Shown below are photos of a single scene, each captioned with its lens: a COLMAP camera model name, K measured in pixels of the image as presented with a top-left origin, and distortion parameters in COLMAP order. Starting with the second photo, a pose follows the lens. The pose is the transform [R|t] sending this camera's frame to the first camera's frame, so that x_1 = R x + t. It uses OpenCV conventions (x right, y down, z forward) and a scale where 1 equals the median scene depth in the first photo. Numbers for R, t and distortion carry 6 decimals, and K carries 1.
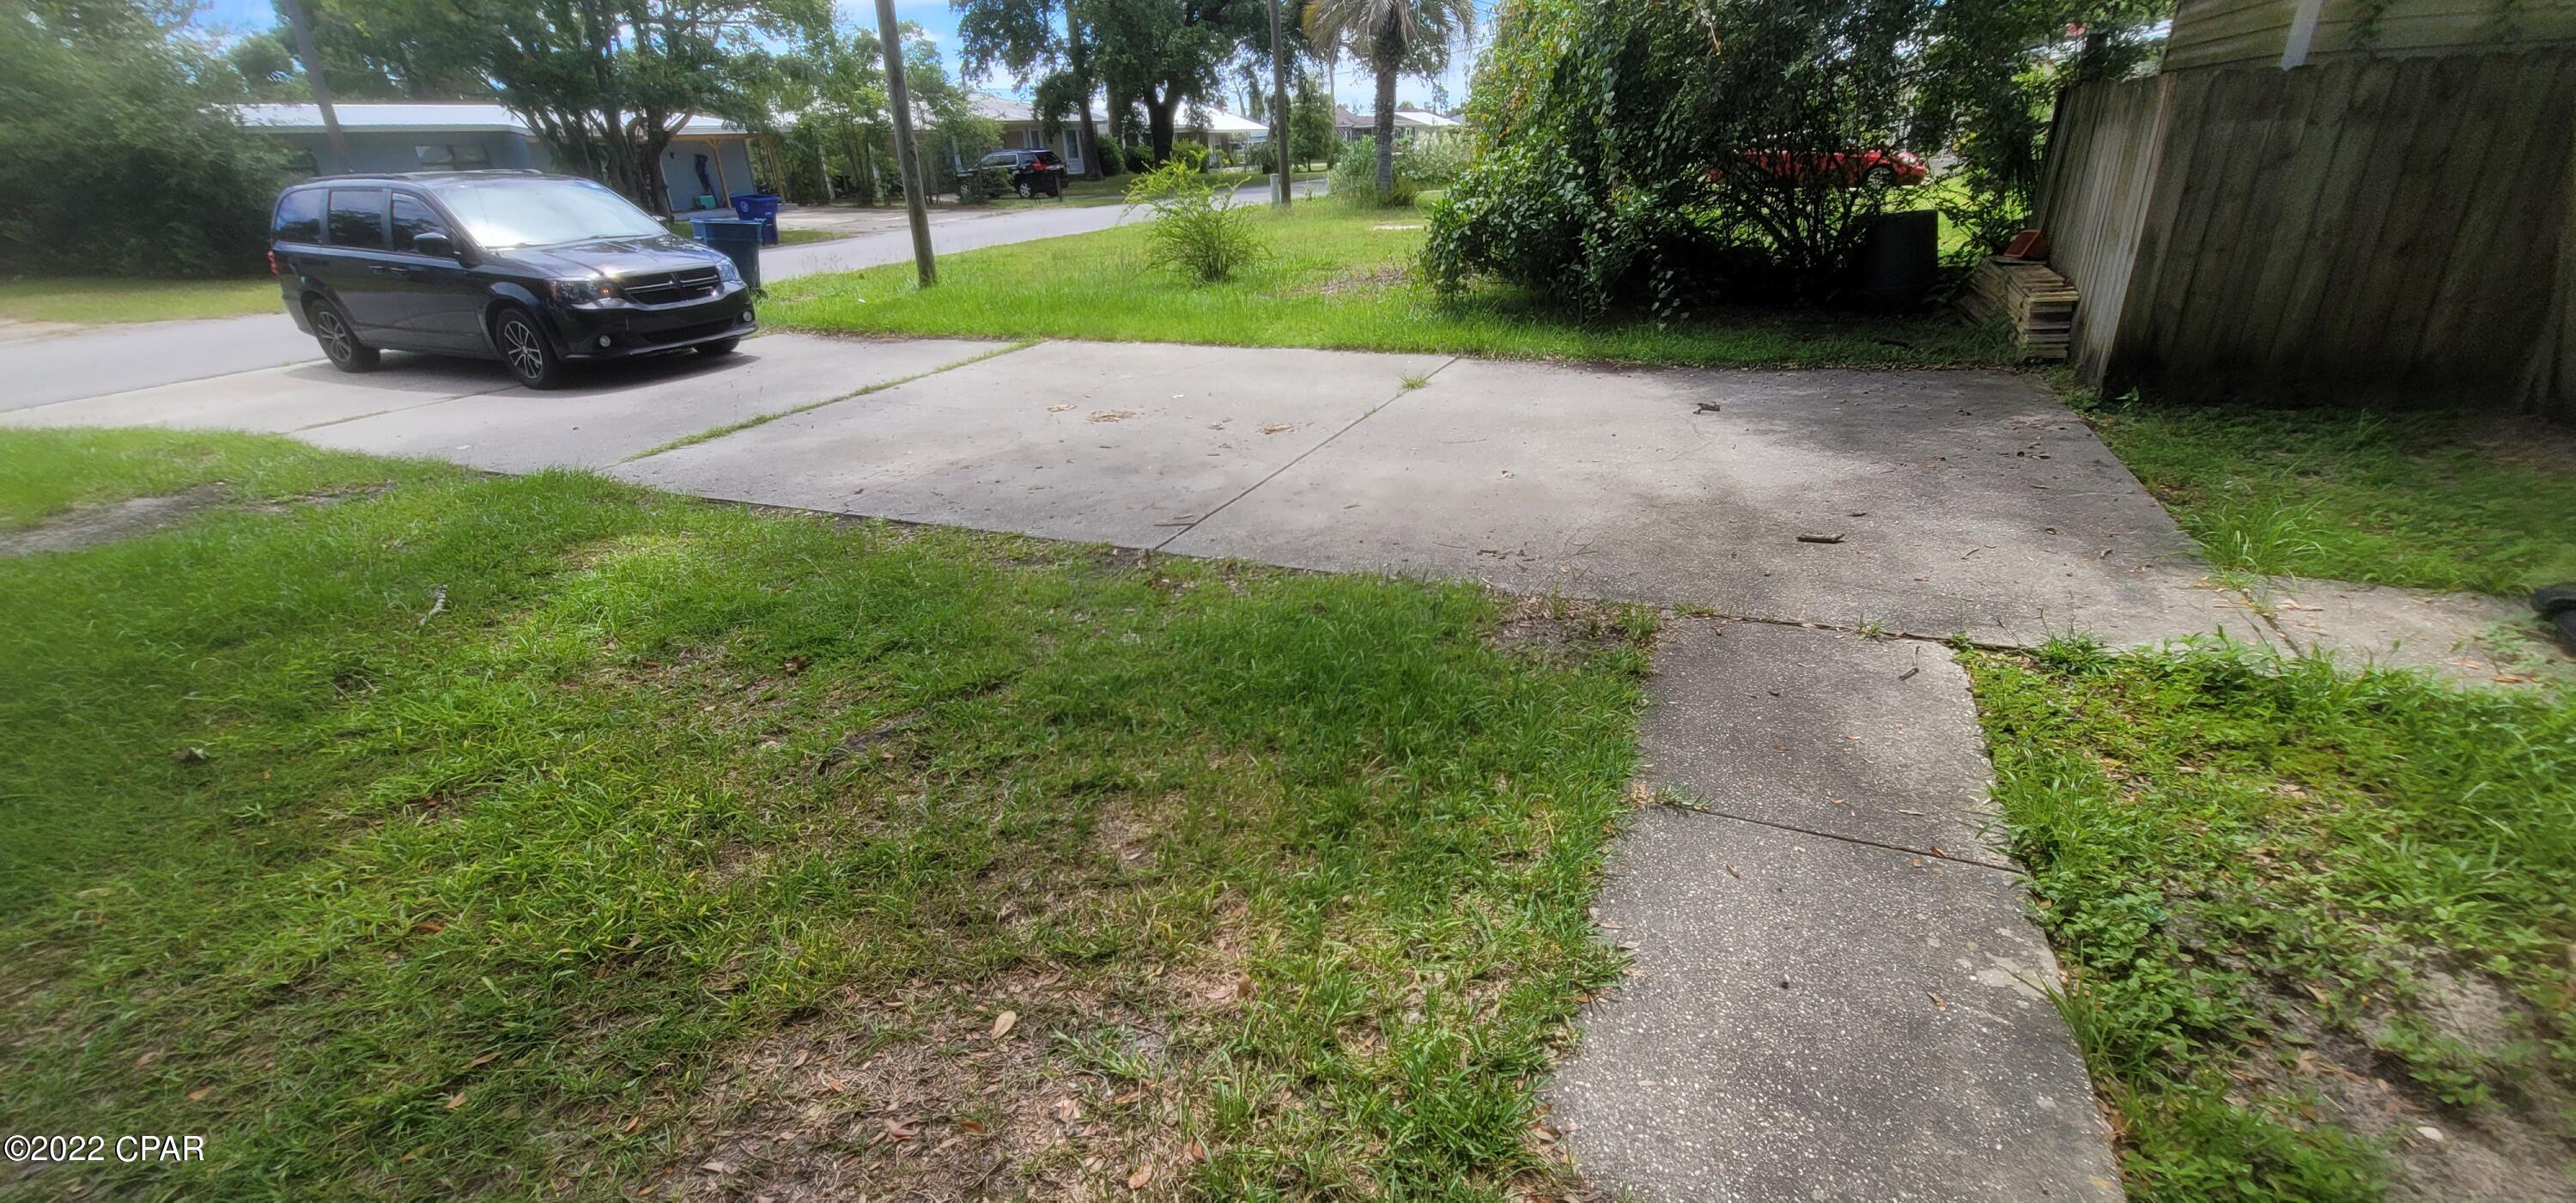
lens RADIAL K [[1047.7, 0, 1285.8], [0, 1047.7, 616.7], [0, 0, 1]] dist [-0.002392, -0.000586]
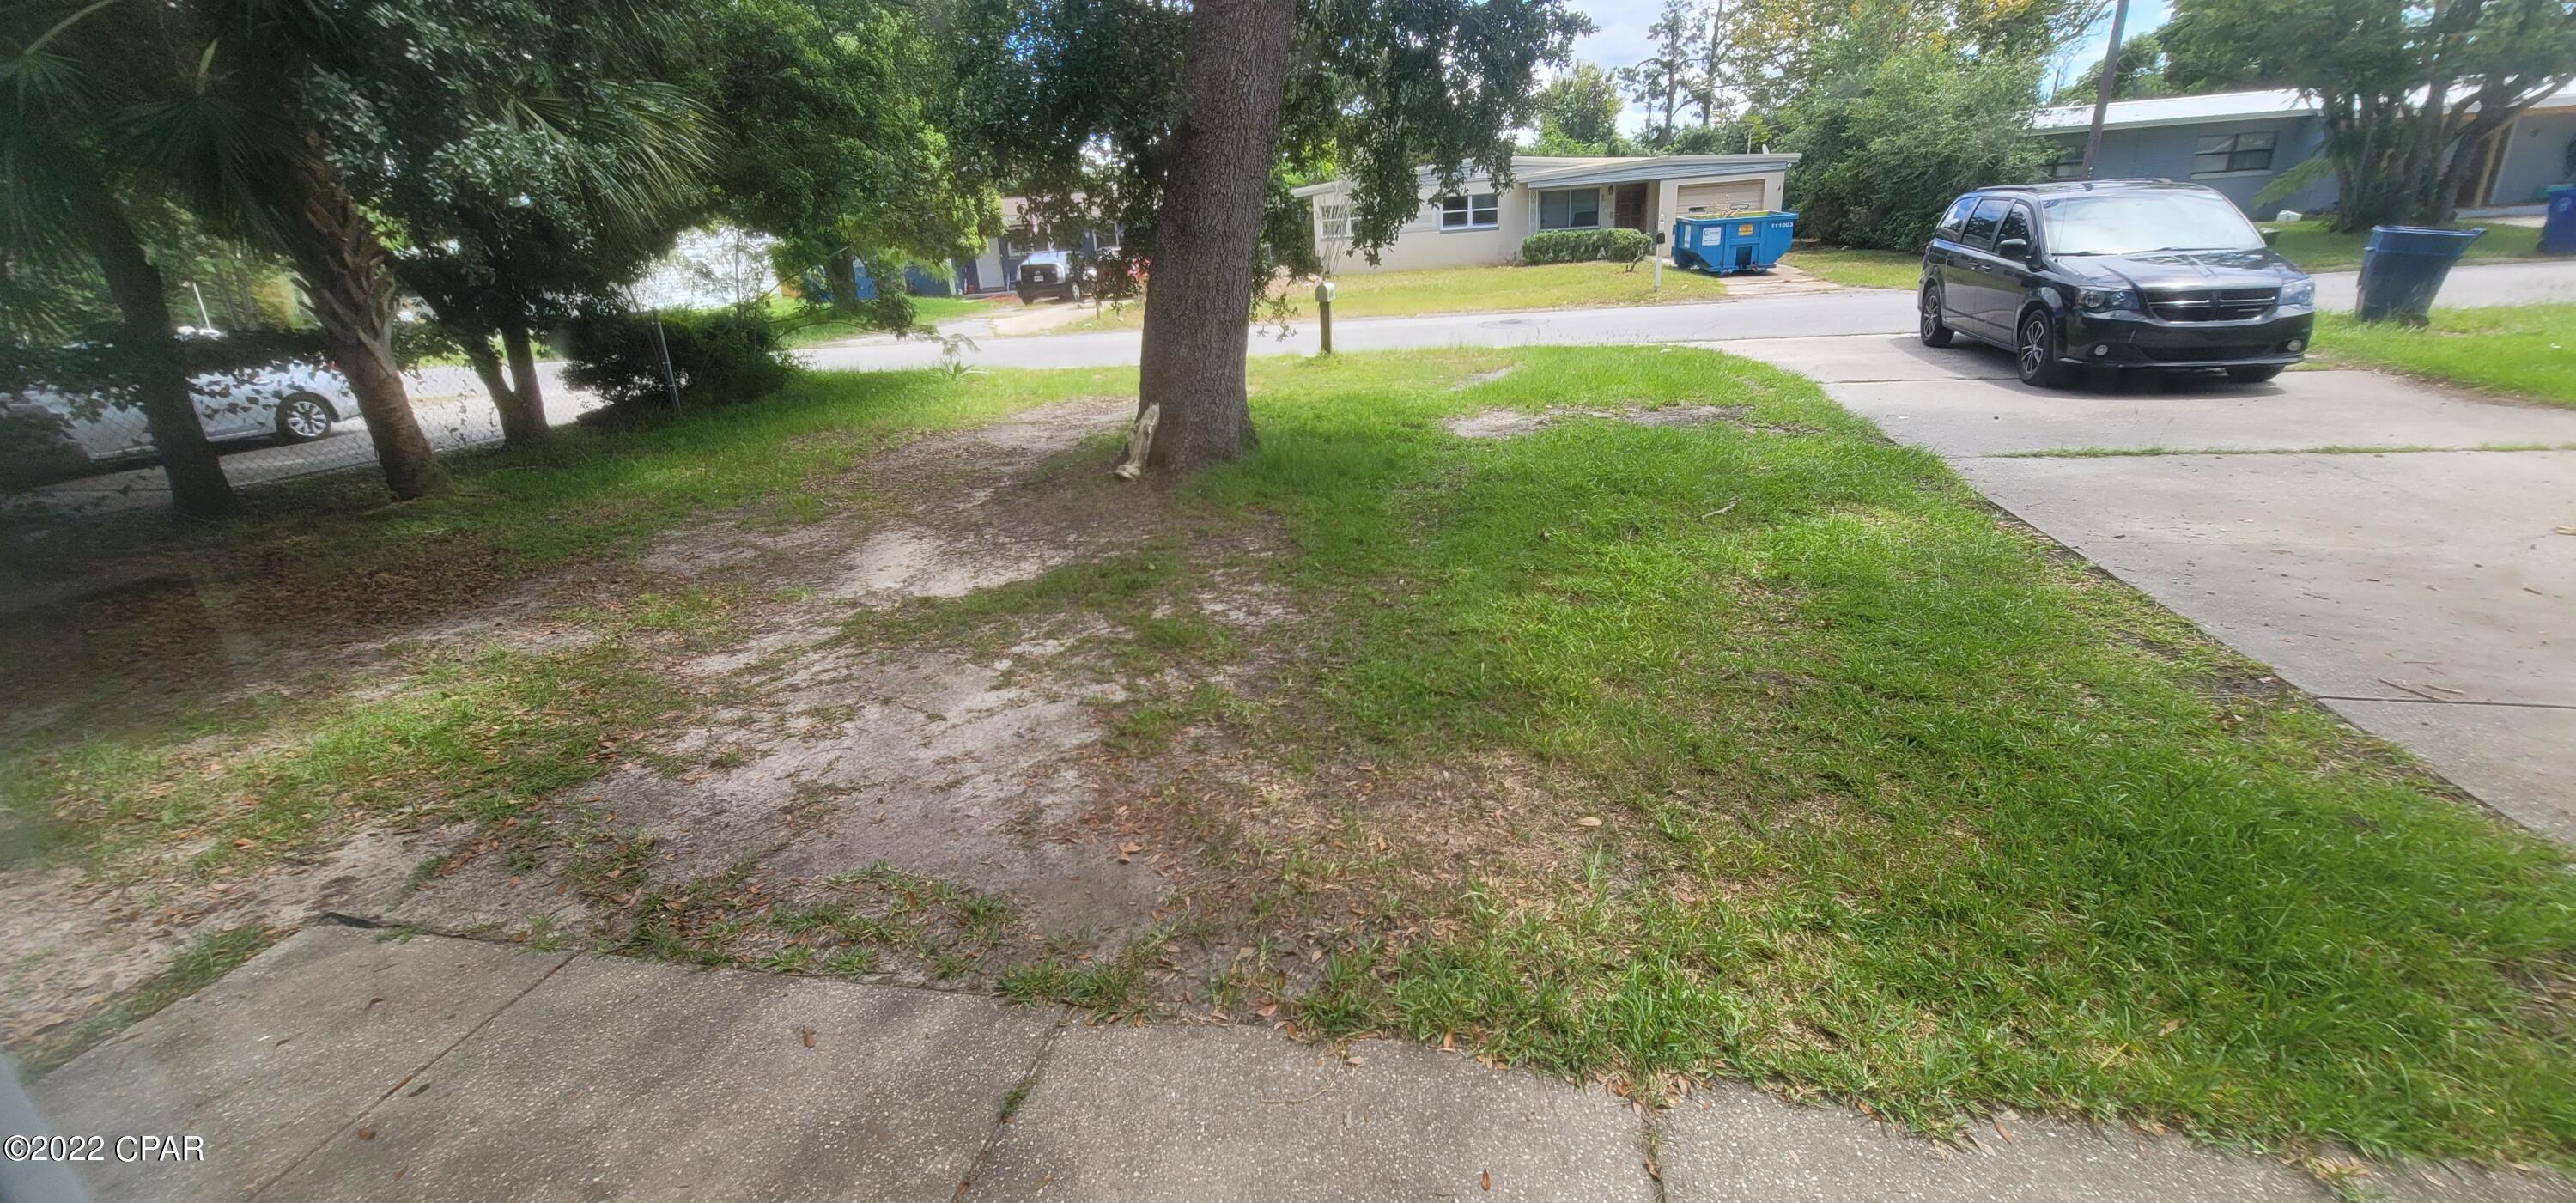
lens RADIAL K [[1047.7, 0, 1285.8], [0, 1047.7, 616.7], [0, 0, 1]] dist [-0.002392, -0.000586]
pose [[0.206873, 0.366446, -0.907150, 0.188694], [-0.352016, 0.892991, 0.280450, -0.030531], [0.912846, 0.261314, 0.313730, 0.009243]]
